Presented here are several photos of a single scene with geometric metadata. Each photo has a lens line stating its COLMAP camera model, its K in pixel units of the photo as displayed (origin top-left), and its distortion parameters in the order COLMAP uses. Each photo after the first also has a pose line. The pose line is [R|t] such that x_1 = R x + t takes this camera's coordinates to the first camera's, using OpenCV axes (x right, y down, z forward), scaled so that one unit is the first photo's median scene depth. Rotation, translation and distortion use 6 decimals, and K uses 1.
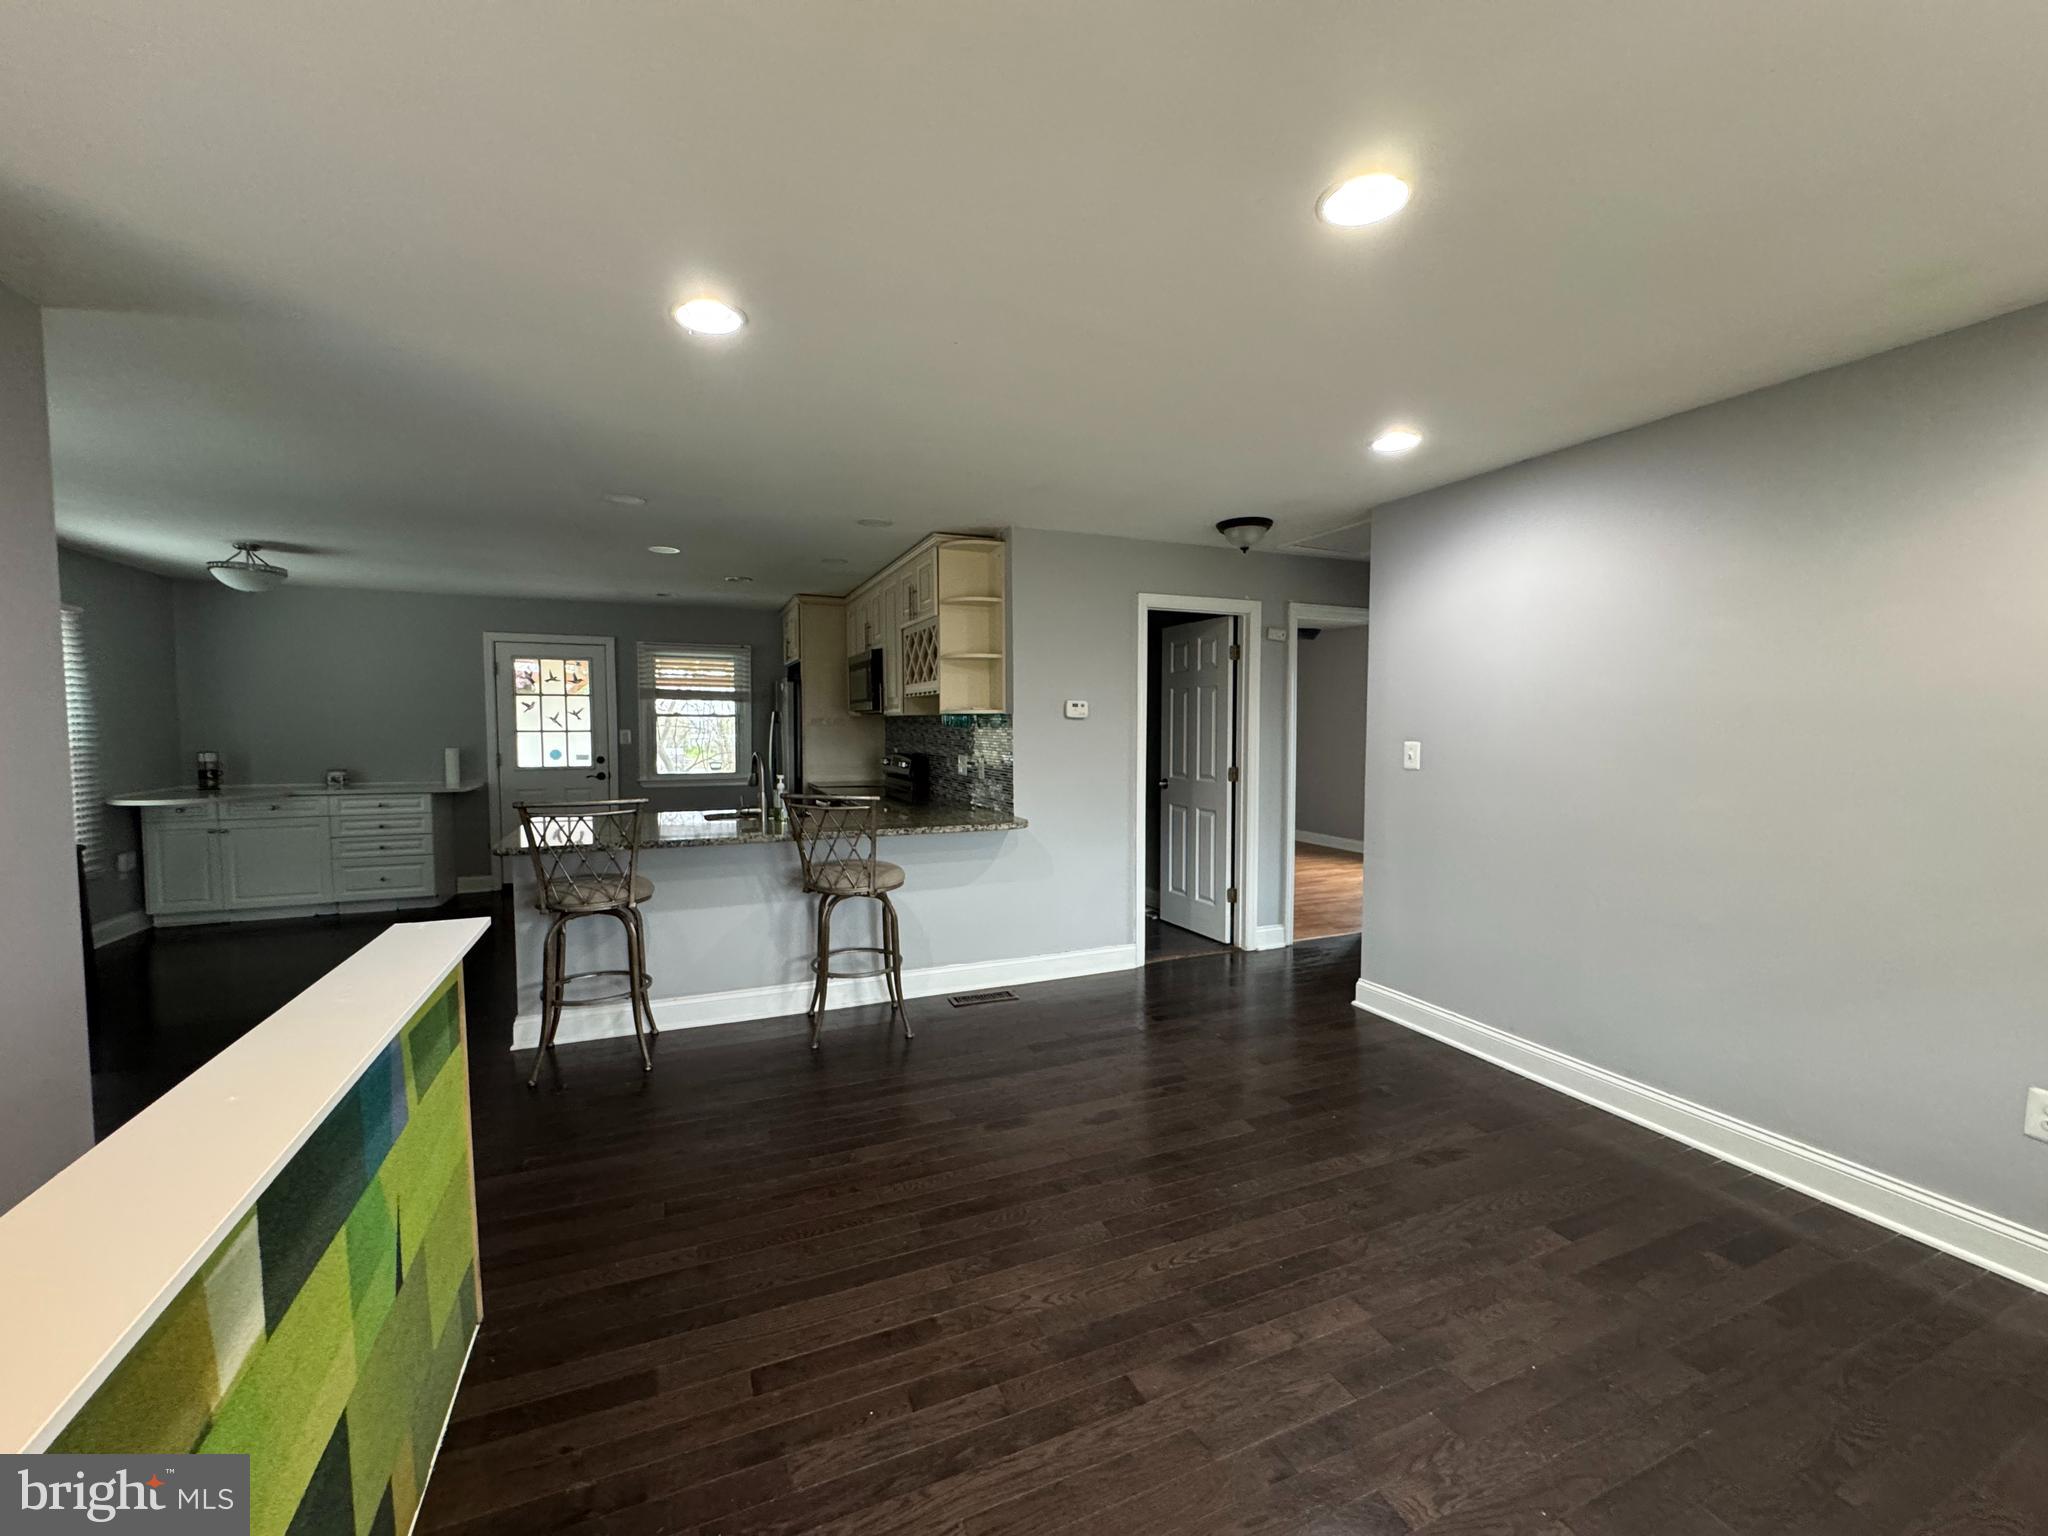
lens RADIAL K [[818.2, 0, 1024.0], [0, 818.2, 768.0], [0, 0, 1]] dist [-0.000277, -0.000114]
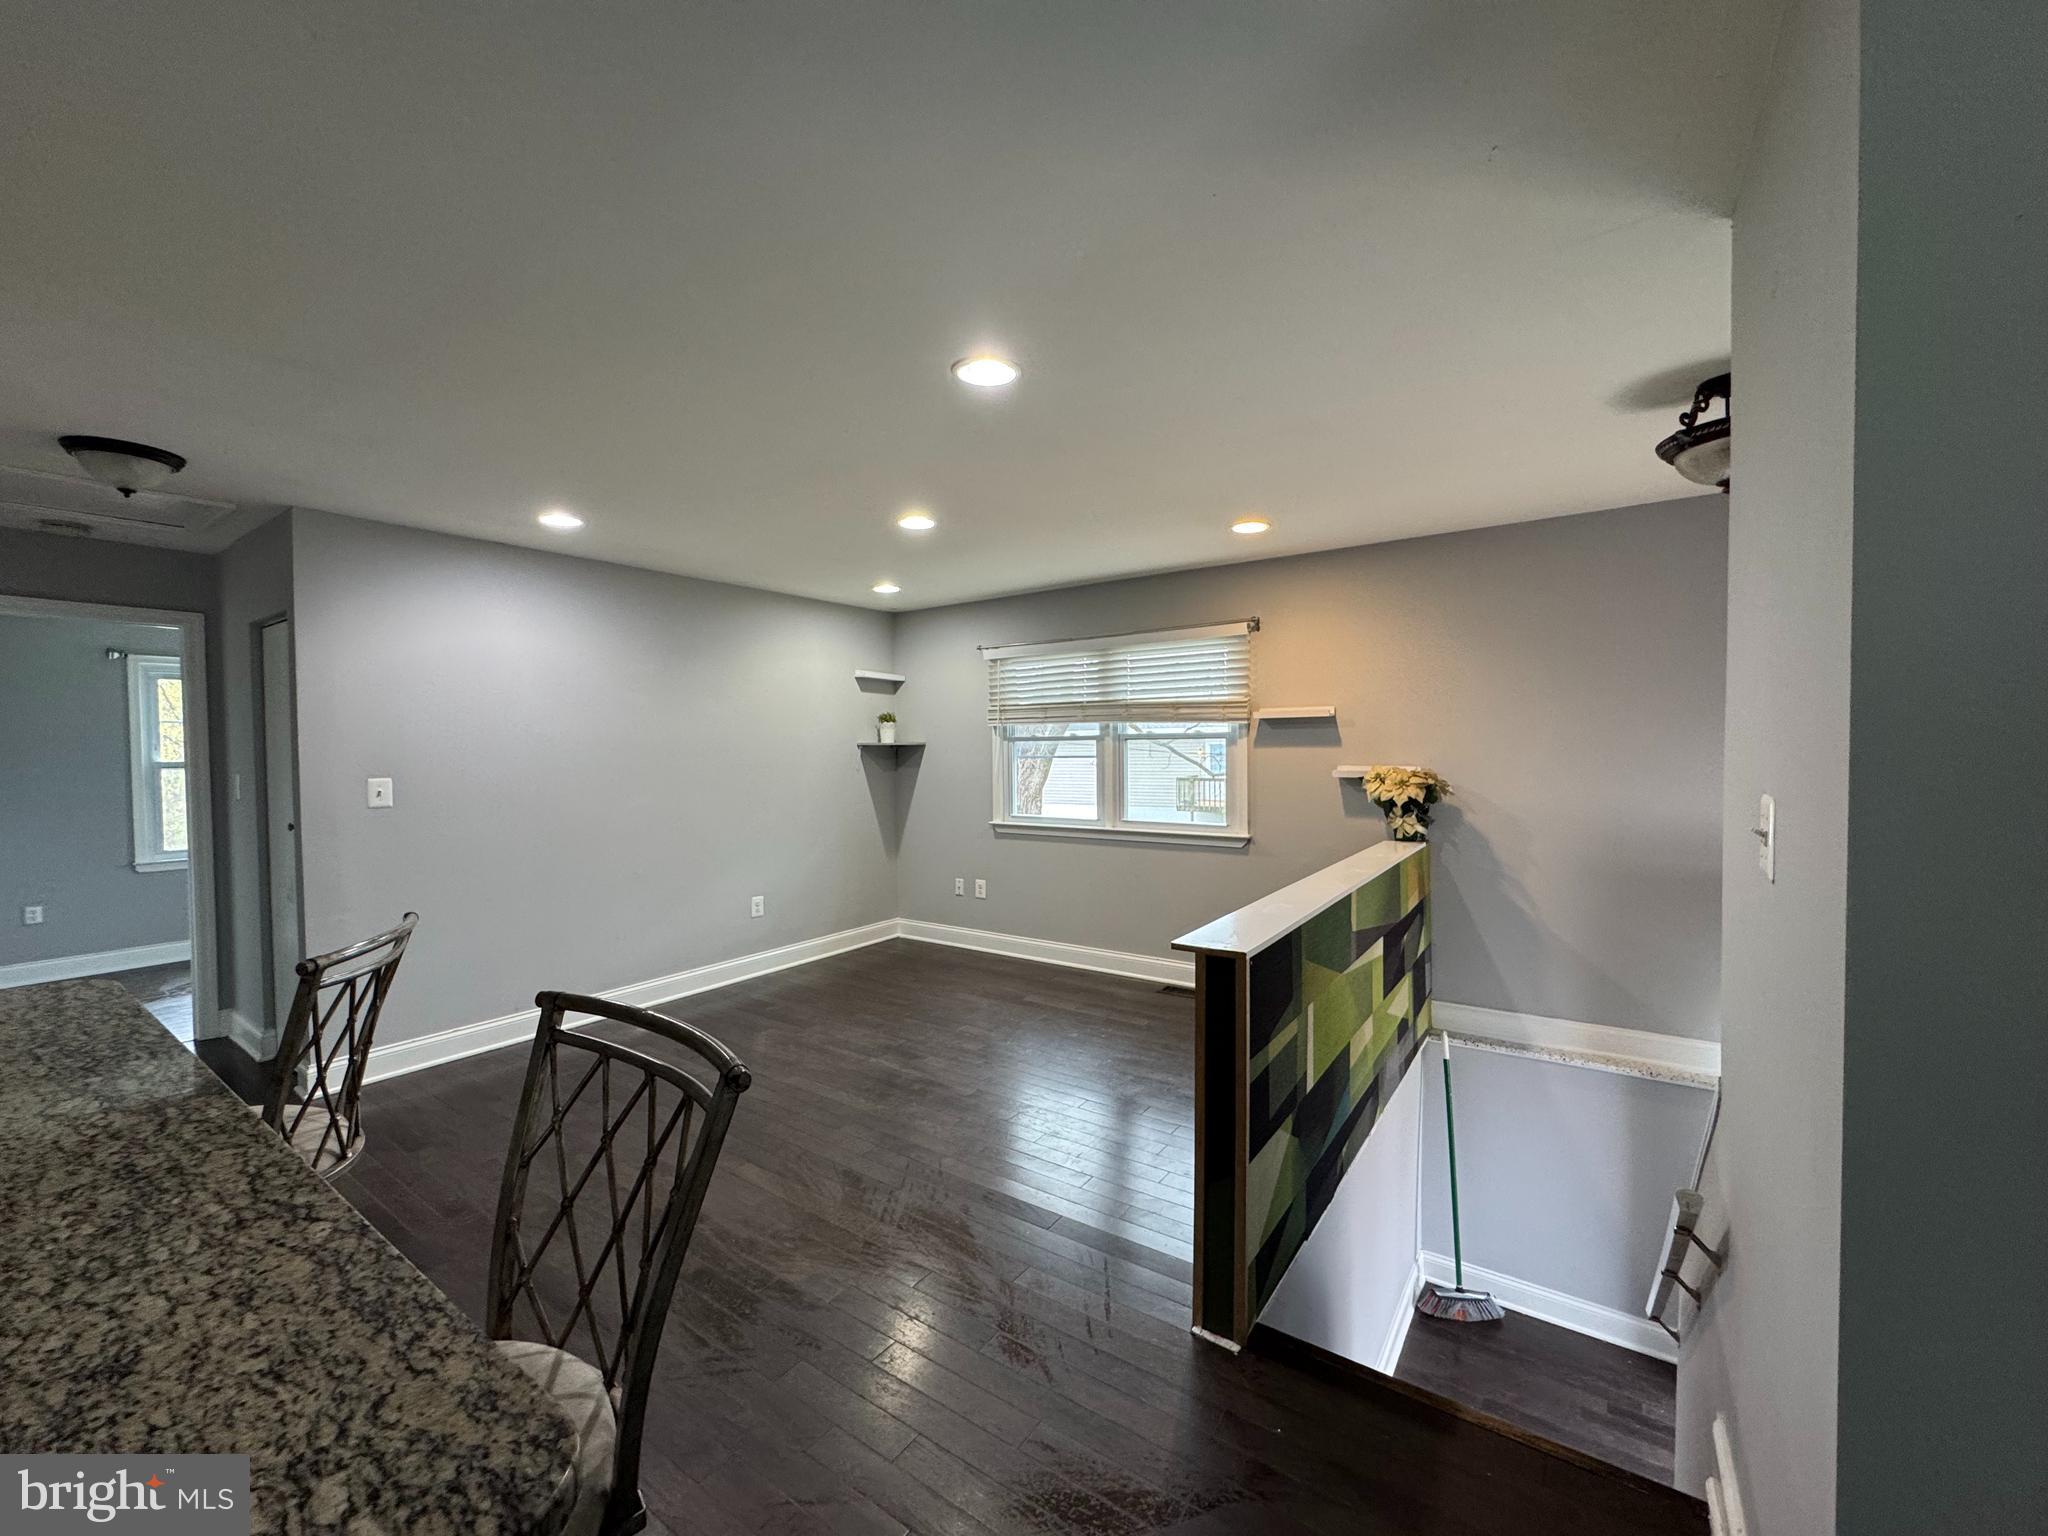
lens RADIAL K [[818.2, 0, 1024.0], [0, 818.2, 768.0], [0, 0, 1]] dist [-0.000277, -0.000114]
pose [[-0.518148, -0.009113, 0.855242, -0.935151], [0.064299, 0.996698, 0.049576, -0.054431], [-0.852871, 0.080679, -0.515851, 1.089894]]
